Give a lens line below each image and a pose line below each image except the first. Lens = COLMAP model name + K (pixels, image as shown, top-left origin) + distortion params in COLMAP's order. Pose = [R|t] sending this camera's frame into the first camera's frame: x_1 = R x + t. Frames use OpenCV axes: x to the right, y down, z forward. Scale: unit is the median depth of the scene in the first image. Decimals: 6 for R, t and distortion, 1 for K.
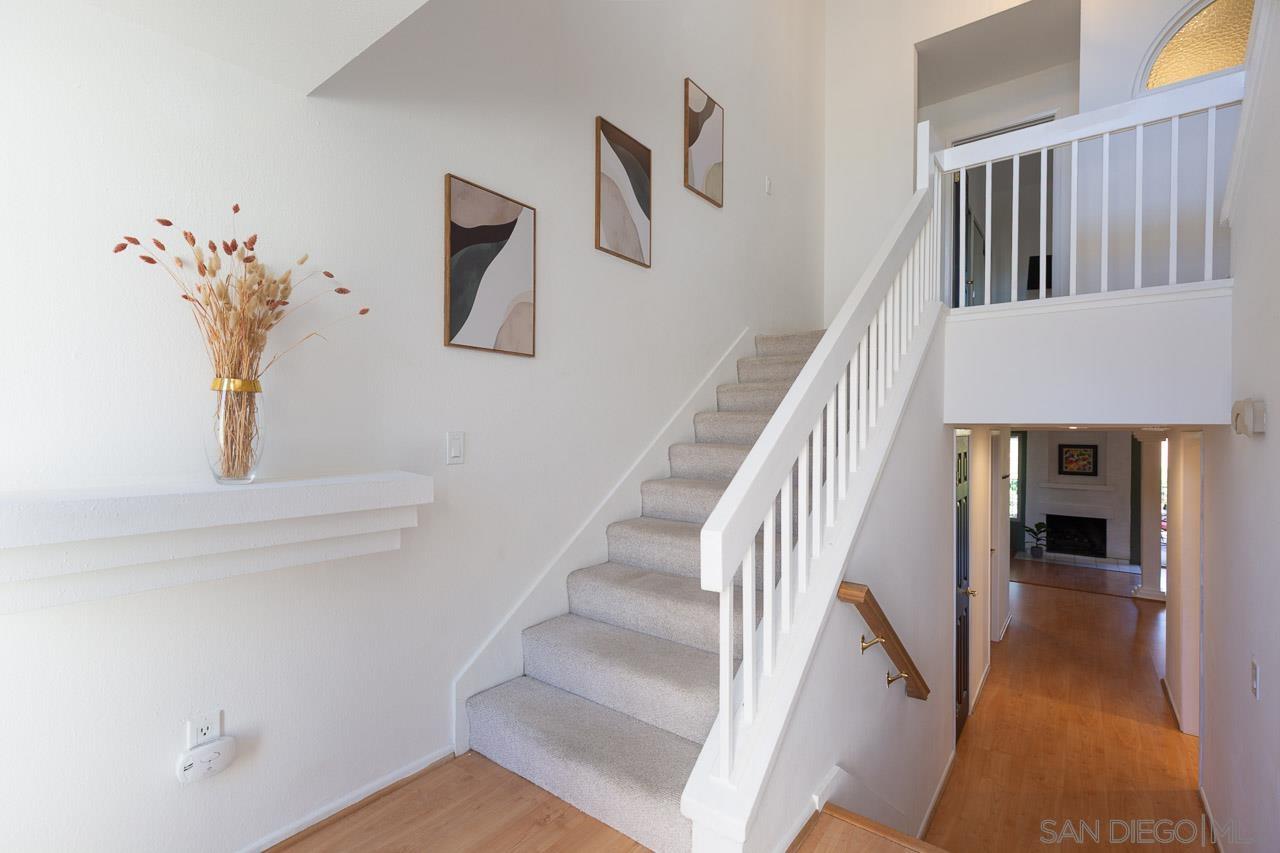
lens RADIAL K [[573.4, 0, 636.1], [0, 573.4, 427.7], [0, 0, 1]] dist [0.007572, -0.001020]
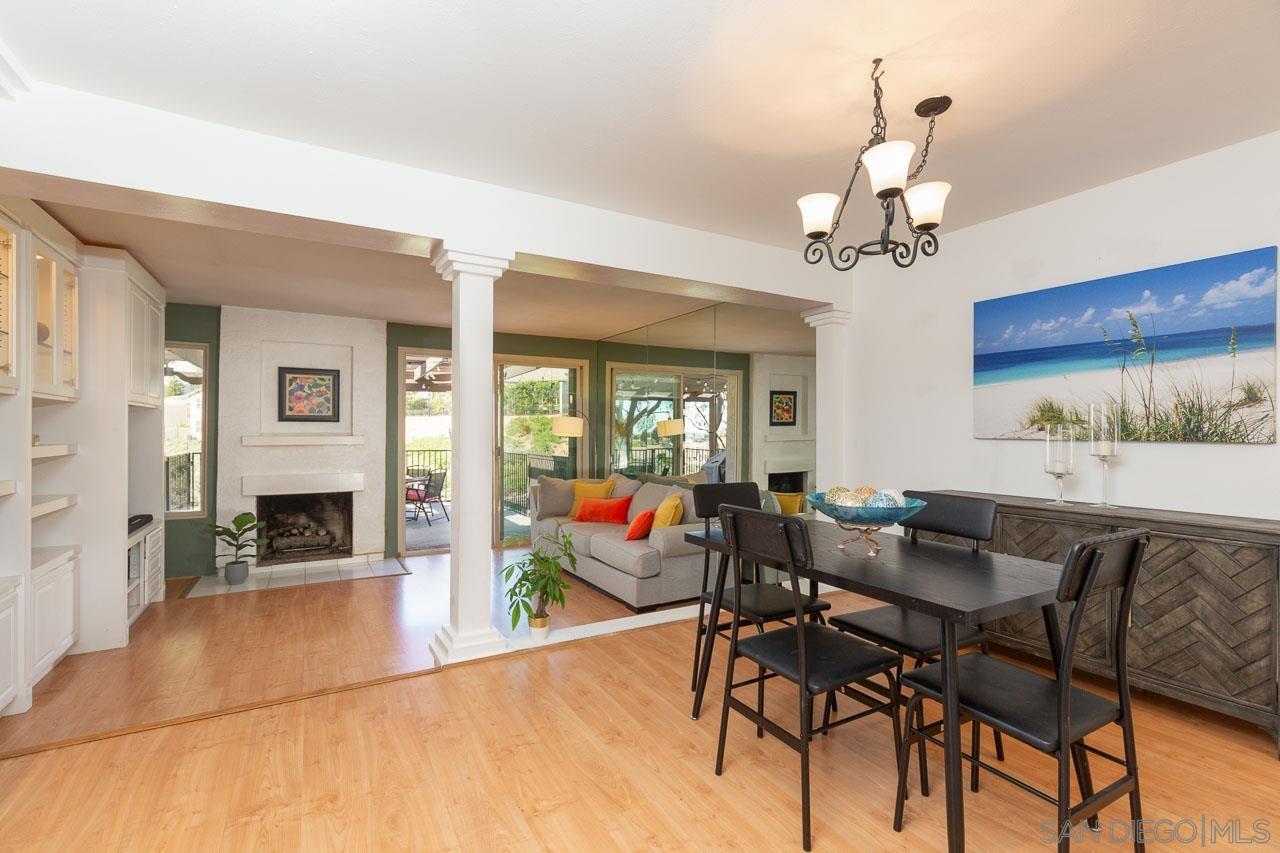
lens RADIAL K [[573.4, 0, 630.2], [0, 573.4, 428.7], [0, 0, 1]] dist [0.007572, -0.001020]
pose [[0.395079, -0.005329, 0.918632, 0.363415], [0.000596, 0.999984, 0.005545, 0.085838], [-0.918647, -0.001643, 0.395076, 0.475828]]
